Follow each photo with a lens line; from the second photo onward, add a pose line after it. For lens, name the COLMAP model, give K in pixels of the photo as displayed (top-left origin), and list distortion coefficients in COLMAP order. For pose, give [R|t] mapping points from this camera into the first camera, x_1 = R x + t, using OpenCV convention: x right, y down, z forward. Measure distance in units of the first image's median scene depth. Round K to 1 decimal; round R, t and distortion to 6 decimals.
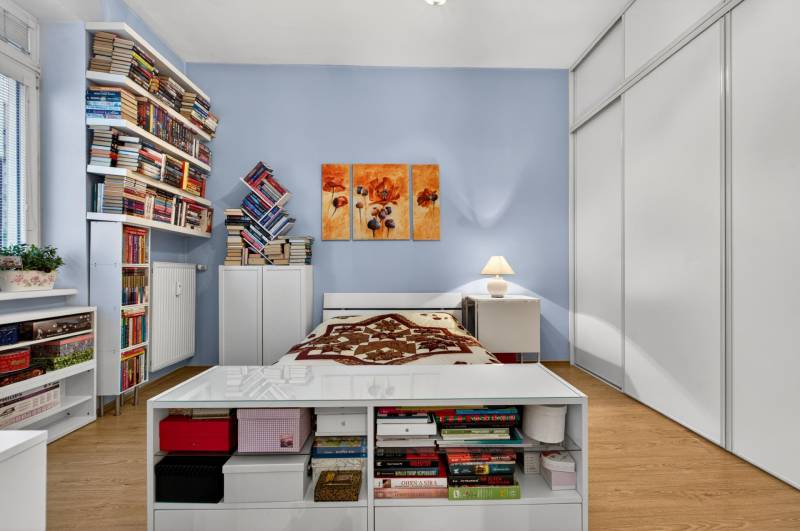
lens RADIAL K [[346.3, 0, 401.7], [0, 346.3, 267.6], [0, 0, 1]] dist [-0.000112, -0.000886]
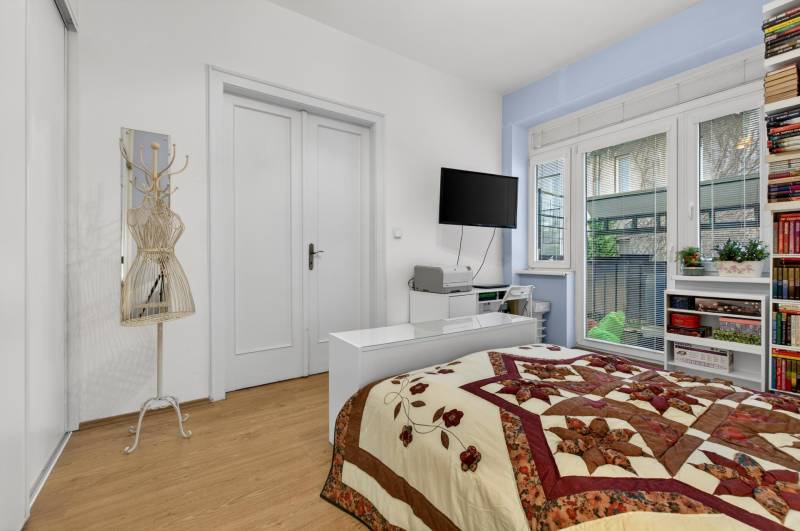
lens RADIAL K [[346.3, 0, 401.2], [0, 346.3, 261.1], [0, 0, 1]] dist [-0.000112, -0.000886]
pose [[-0.837969, 0.002101, -0.545714, 0.636321], [0.001172, 0.999997, 0.002050, 0.004799], [0.545717, 0.001078, -0.837969, 1.378396]]
